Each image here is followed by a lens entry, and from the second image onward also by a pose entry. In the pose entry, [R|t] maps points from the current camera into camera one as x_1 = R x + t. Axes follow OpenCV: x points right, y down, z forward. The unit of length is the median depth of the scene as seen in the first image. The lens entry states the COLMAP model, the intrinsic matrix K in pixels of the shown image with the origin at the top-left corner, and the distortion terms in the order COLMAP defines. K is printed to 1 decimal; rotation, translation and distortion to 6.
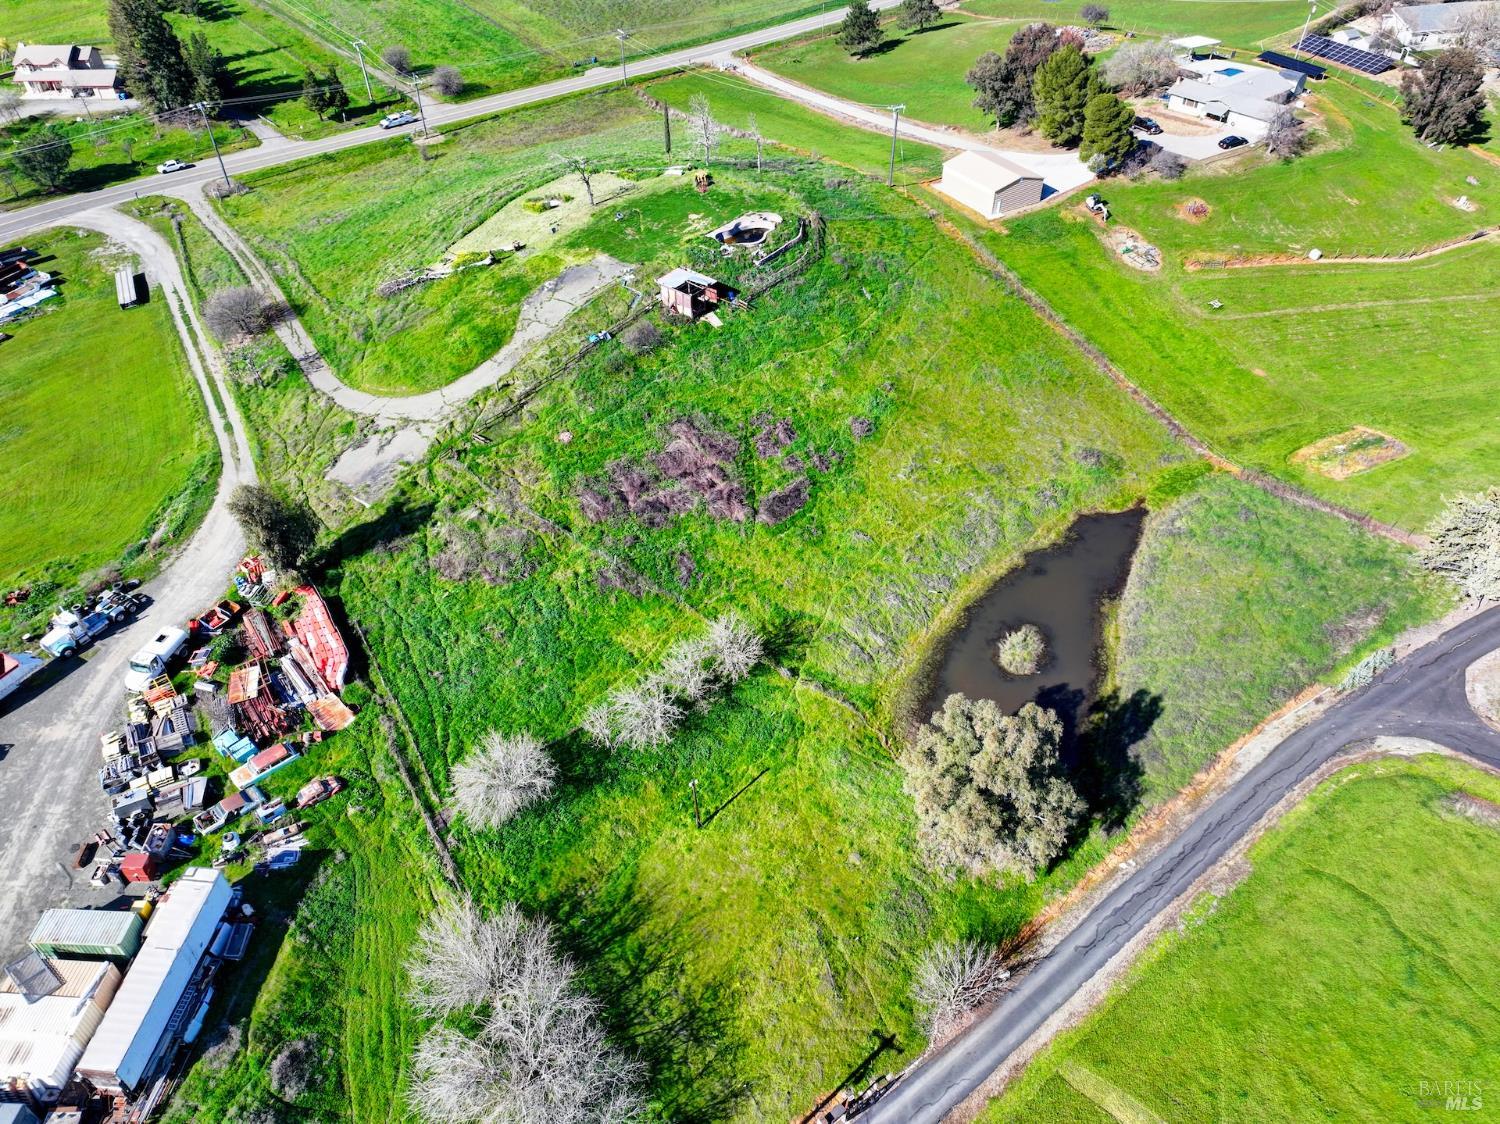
lens RADIAL K [[1047.2, 0, 754.5], [0, 1047.2, 554.2], [0, 0, 1]] dist [-0.001671, 0.021201]
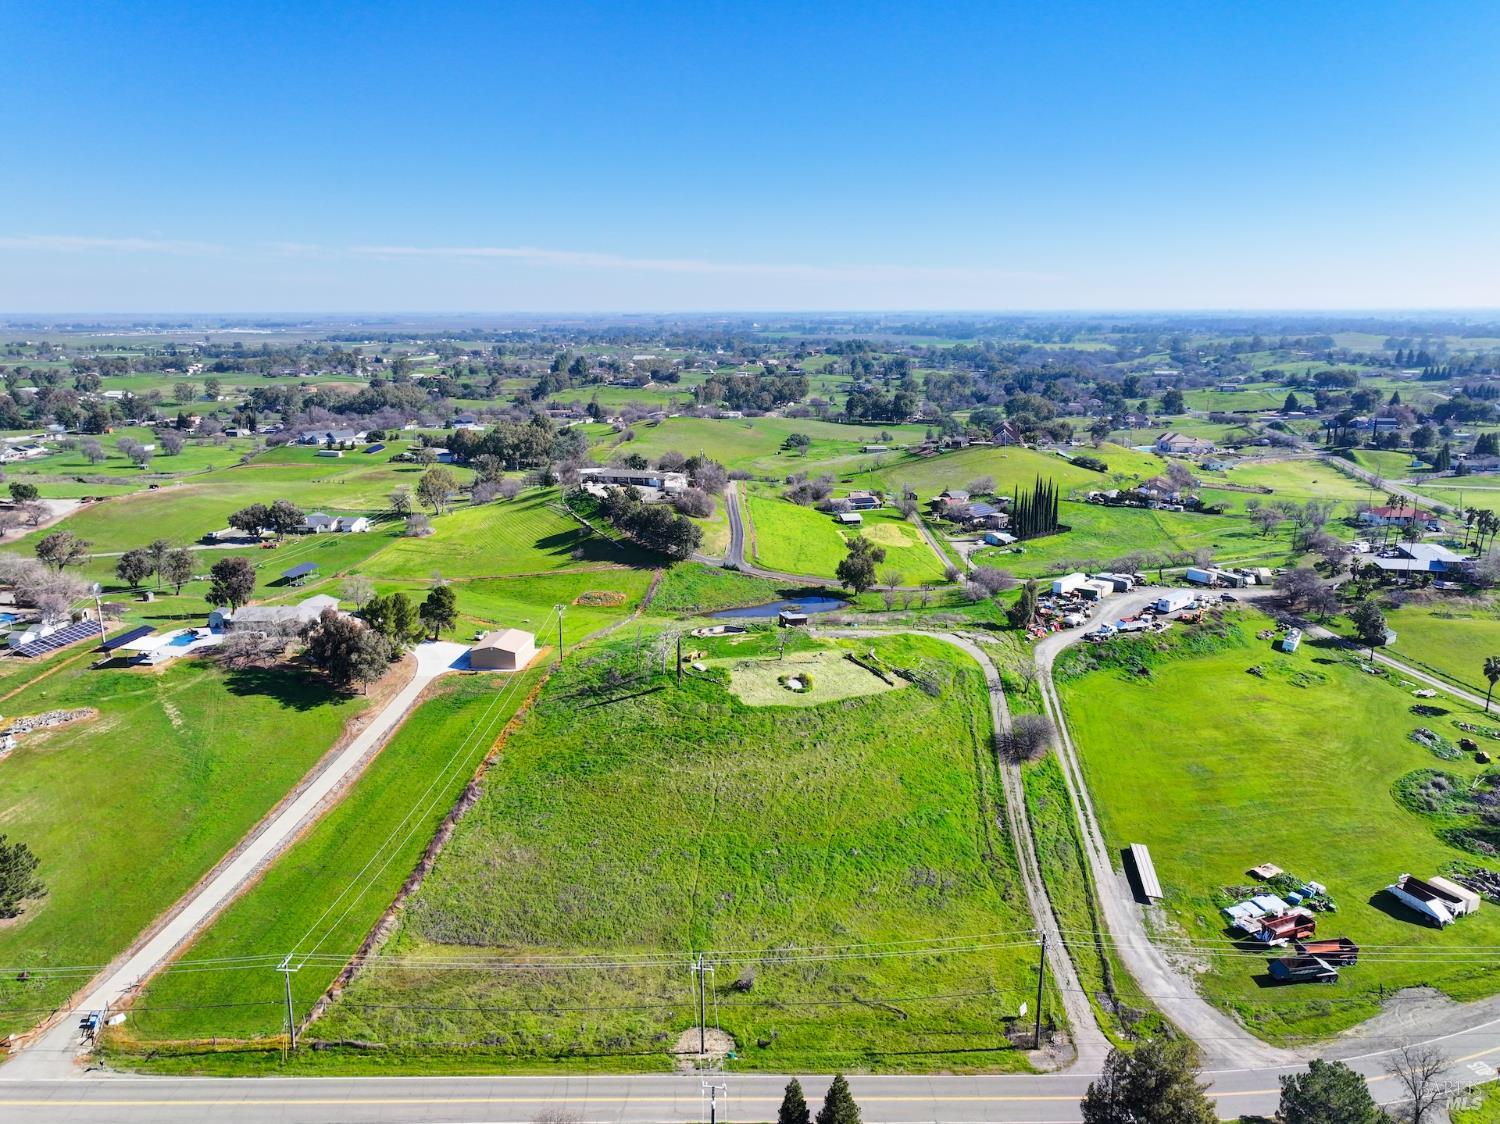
lens RADIAL K [[1047.2, 0, 758.3], [0, 1047.2, 560.4], [0, 0, 1]] dist [0.004114, 0.005572]
pose [[-0.792434, -0.142950, 0.592970, -1.071626], [0.406188, 0.601567, 0.687844, -1.580449], [-0.455039, 0.785928, -0.418637, 1.695644]]
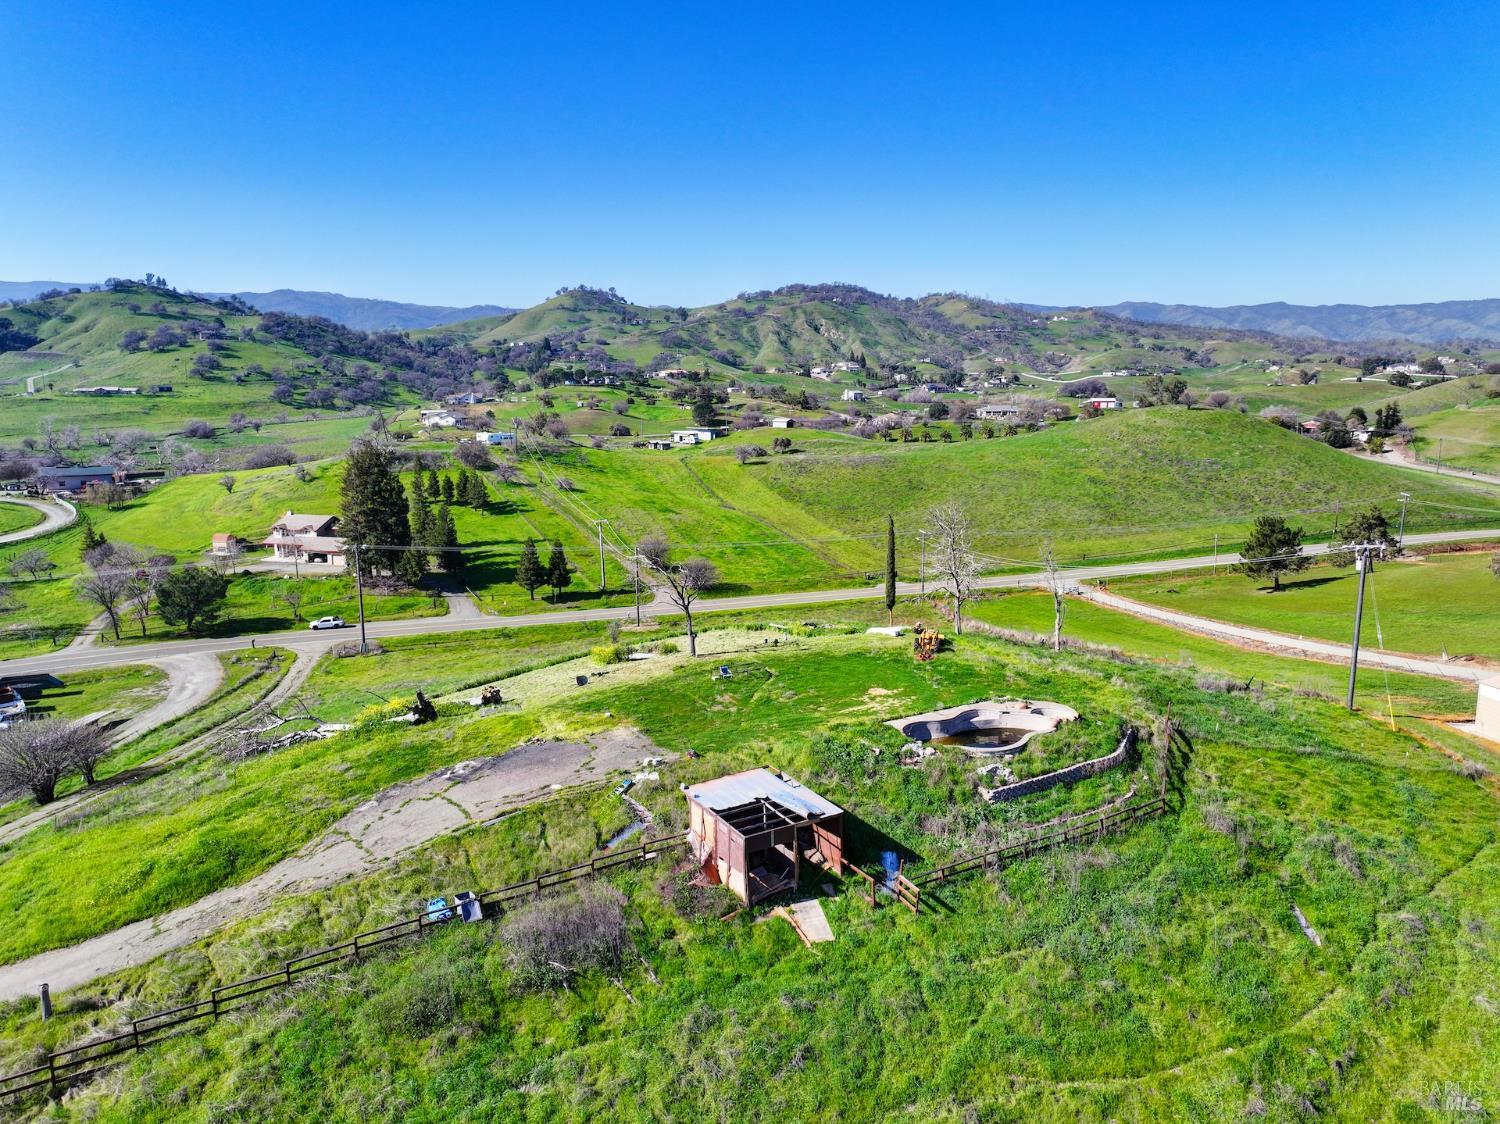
lens RADIAL K [[1054.7, 0, 755.1], [0, 1054.7, 554.2], [0, 0, 1]] dist [-0.004377, 0.018063]
pose [[0.932325, 0.051601, -0.357920, 0.059580], [-0.233244, 0.842174, -0.486148, -0.151750], [0.276345, 0.536731, 0.797216, 0.651980]]
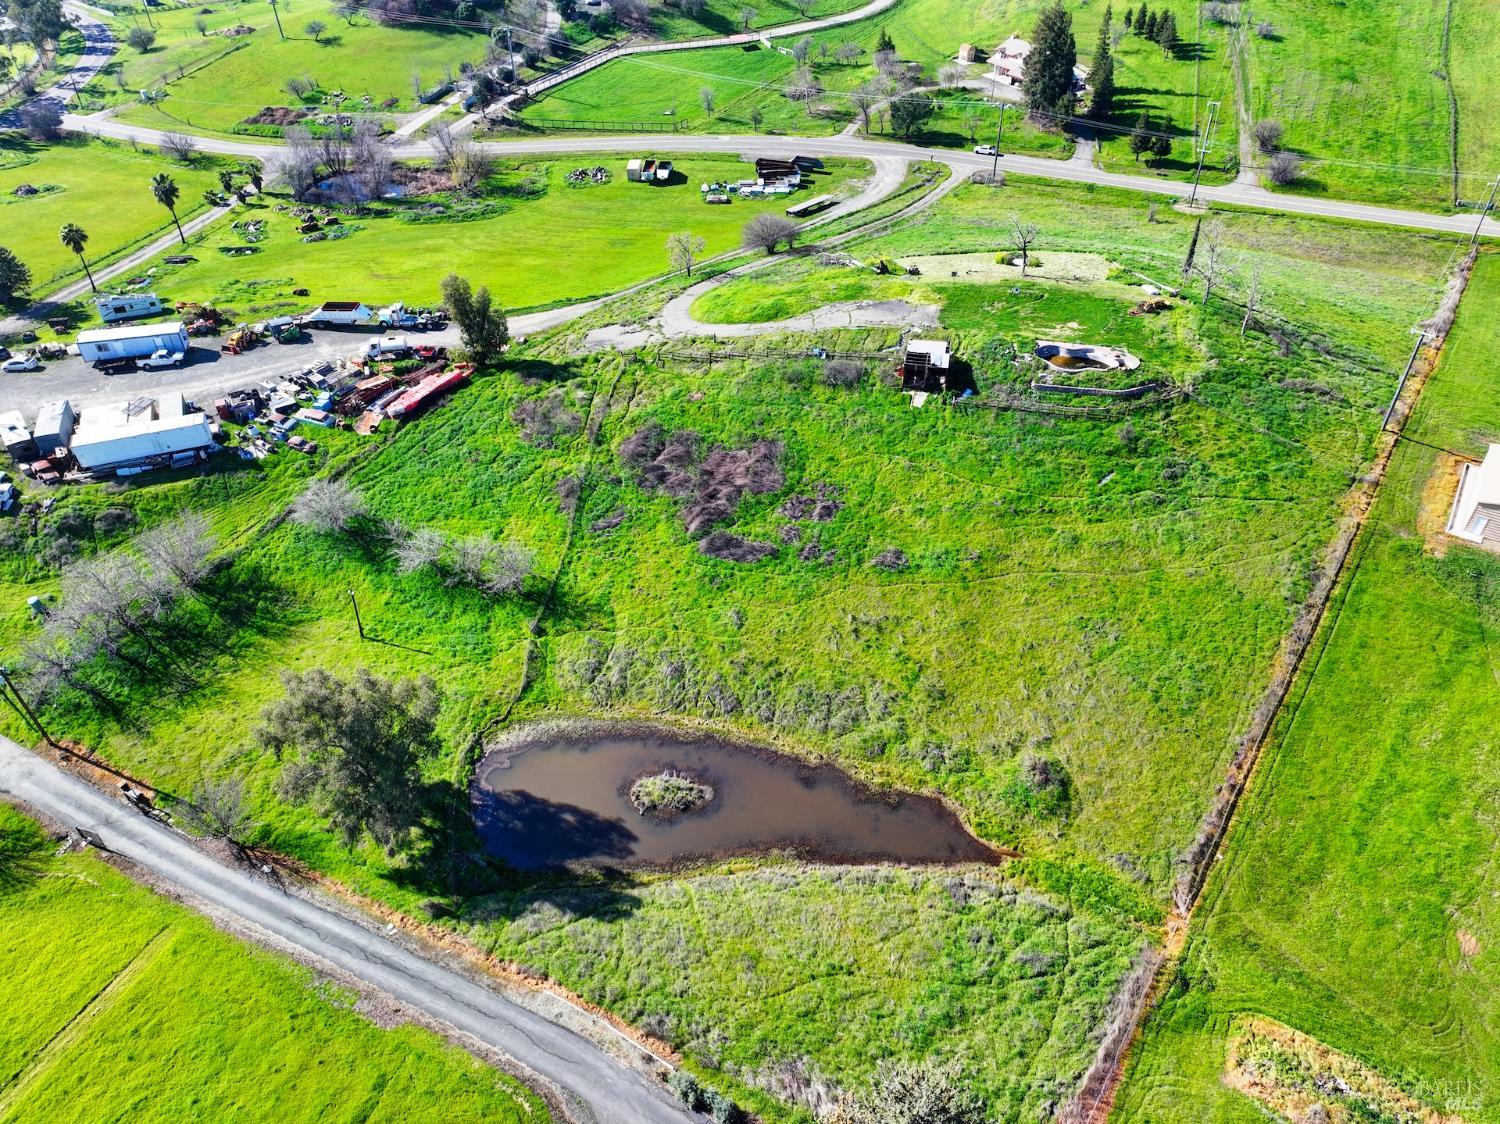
lens RADIAL K [[1045.2, 0, 757.7], [0, 1045.2, 555.7], [0, 0, 1]] dist [0.001972, 0.013088]
pose [[0.426081, 0.565233, -0.706375, 0.638566], [-0.593602, 0.763890, 0.253198, -0.265212], [0.682709, 0.311423, 0.661003, 0.316854]]
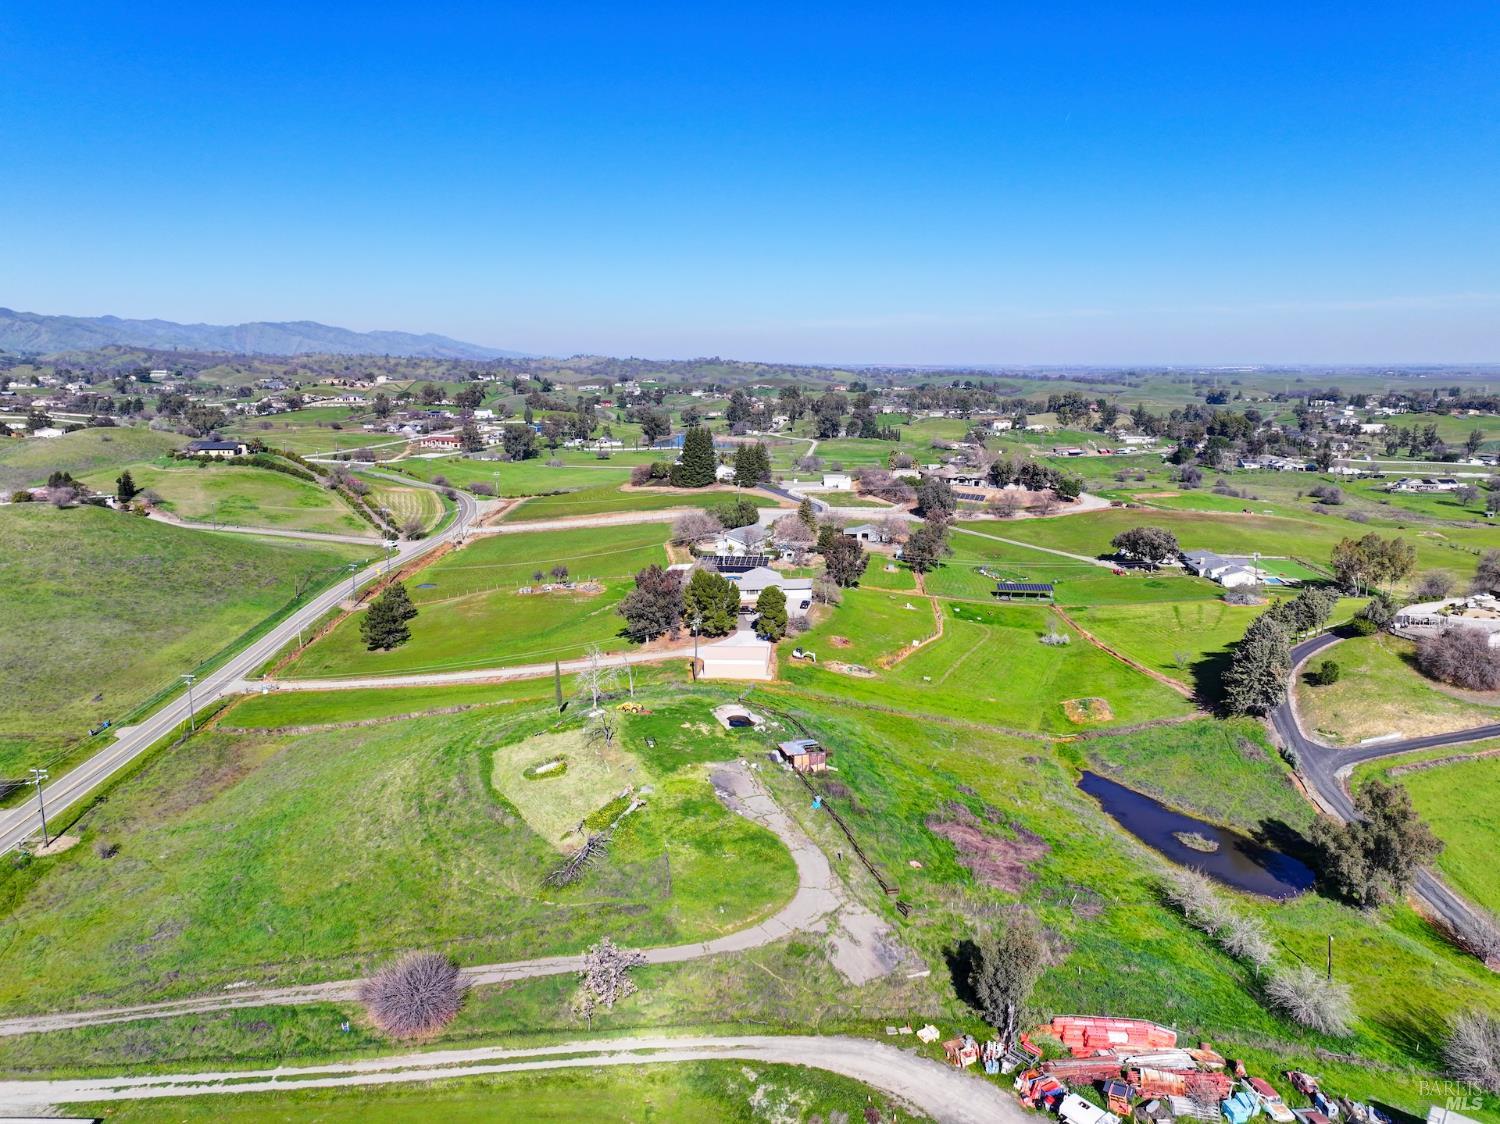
lens RADIAL K [[1048.0, 0, 754.3], [0, 1048.0, 557.8], [0, 0, 1]] dist [0.011022, -0.000219]
pose [[0.569408, -0.153767, 0.807546, -1.006837], [0.544473, 0.806531, -0.230340, -0.186636], [-0.615893, 0.570844, 0.542967, 0.260596]]
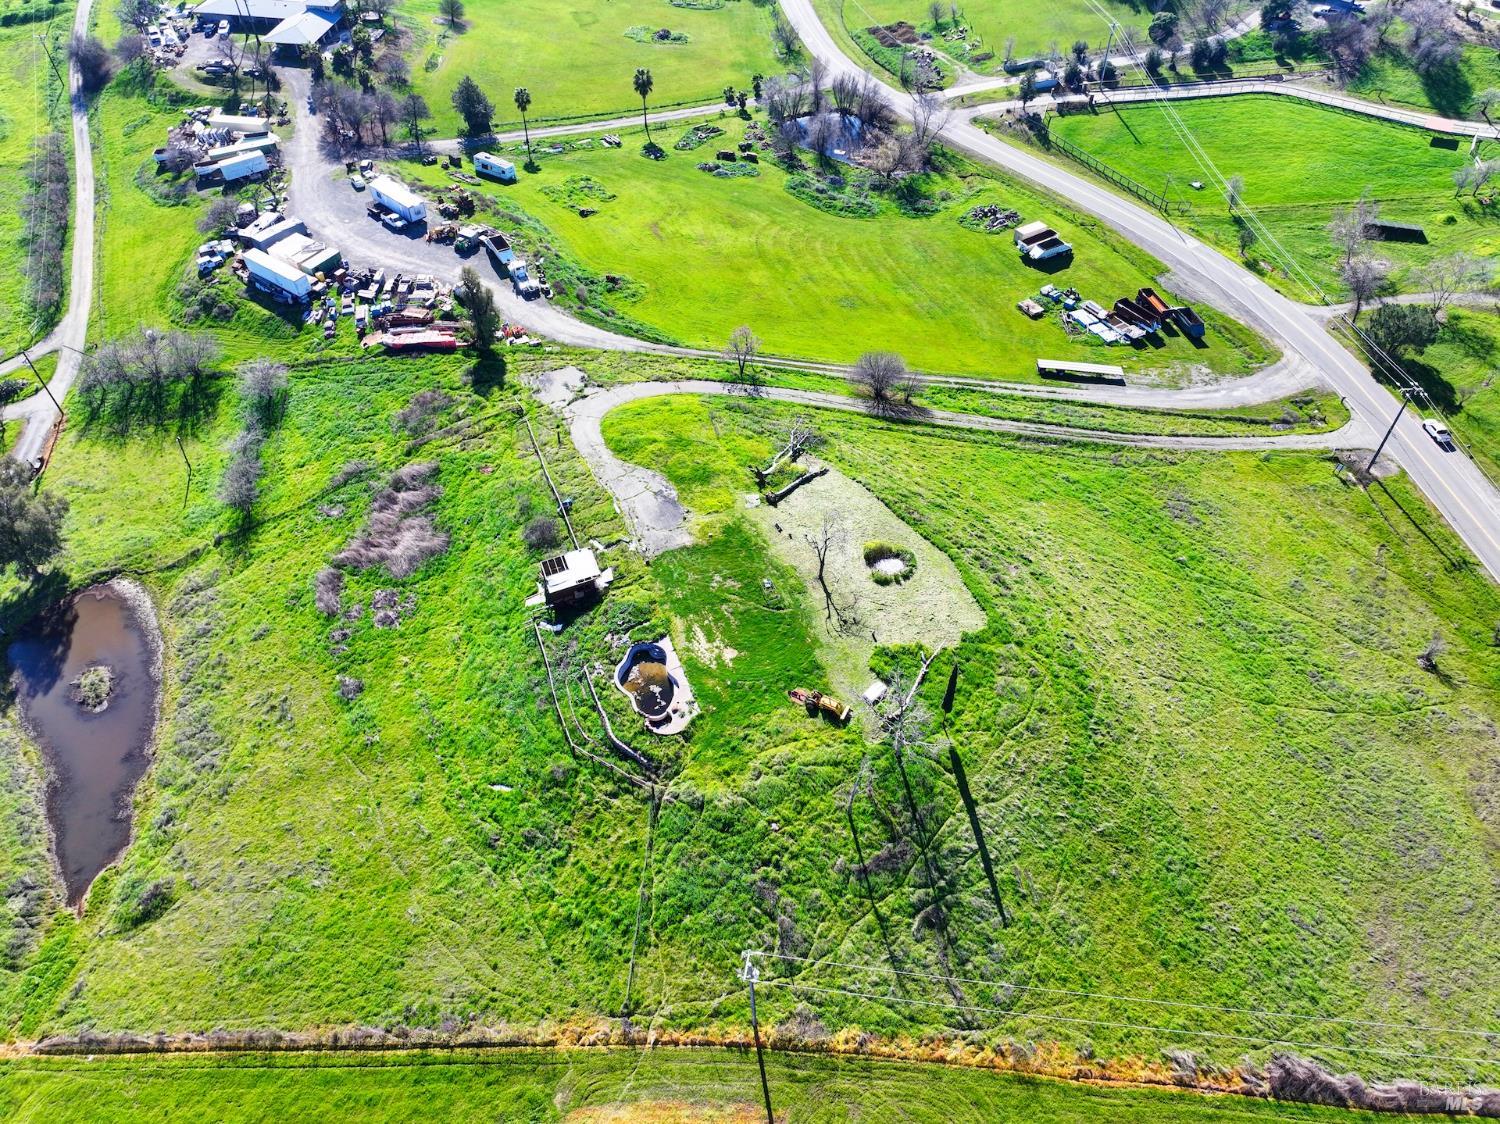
lens RADIAL K [[1045.2, 0, 757.7], [0, 1045.2, 555.7], [0, 0, 1]] dist [0.001972, 0.013088]
pose [[-0.524279, 0.624493, -0.578912, 0.367011], [-0.561494, 0.257583, 0.786369, -1.063749], [0.640200, 0.737332, 0.215604, 0.887198]]
